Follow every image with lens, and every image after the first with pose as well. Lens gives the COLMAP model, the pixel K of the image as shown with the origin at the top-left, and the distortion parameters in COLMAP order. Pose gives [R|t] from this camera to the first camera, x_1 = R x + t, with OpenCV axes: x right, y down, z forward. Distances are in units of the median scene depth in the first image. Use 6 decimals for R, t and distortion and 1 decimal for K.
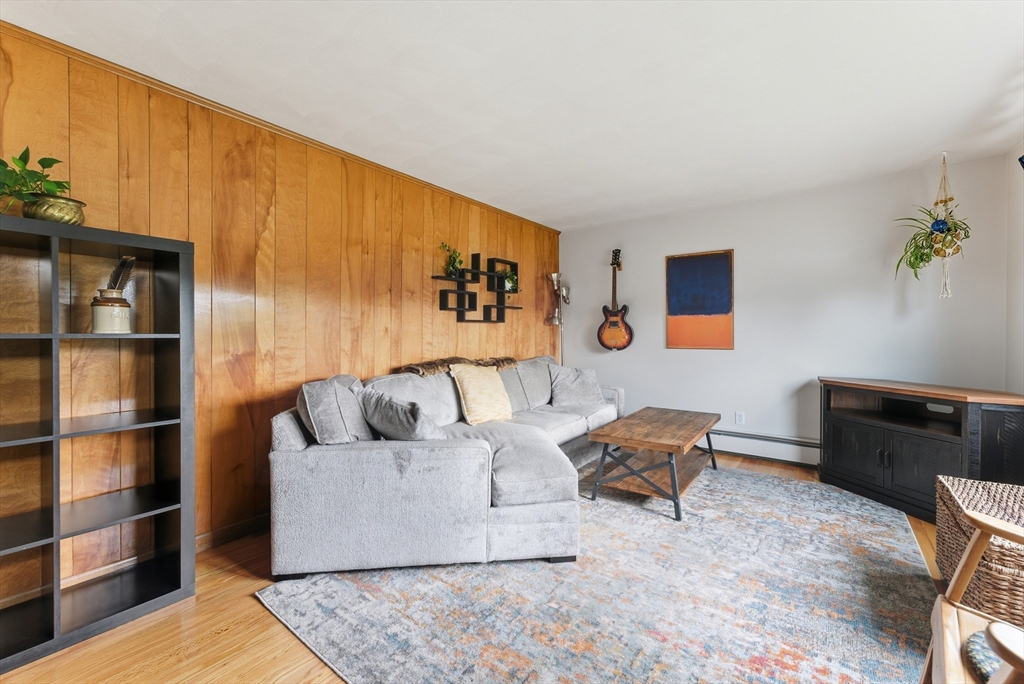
lens RADIAL K [[413.5, 0, 520.4], [0, 413.5, 338.2], [0, 0, 1]] dist [-0.018582, 0.001653]
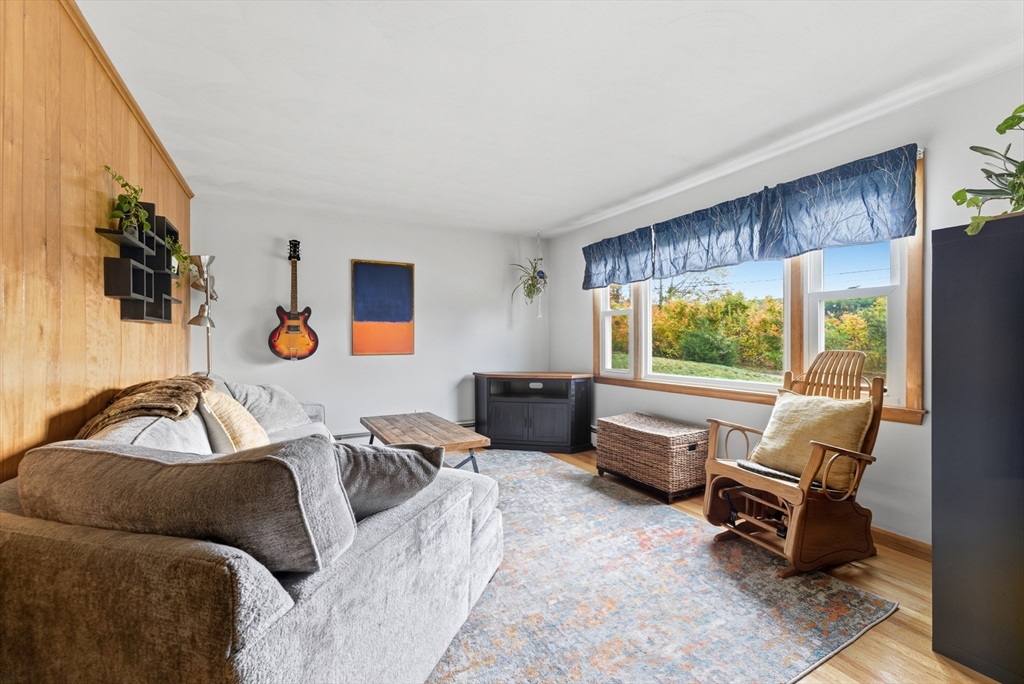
lens RADIAL K [[413.5, 0, 519.7], [0, 413.5, 339.0], [0, 0, 1]] dist [-0.018582, 0.001653]
pose [[0.404430, 0.001727, 0.914567, -0.513696], [0.014761, 0.999856, -0.008415, -0.000423], [-0.914450, 0.016904, 0.404346, 0.373721]]
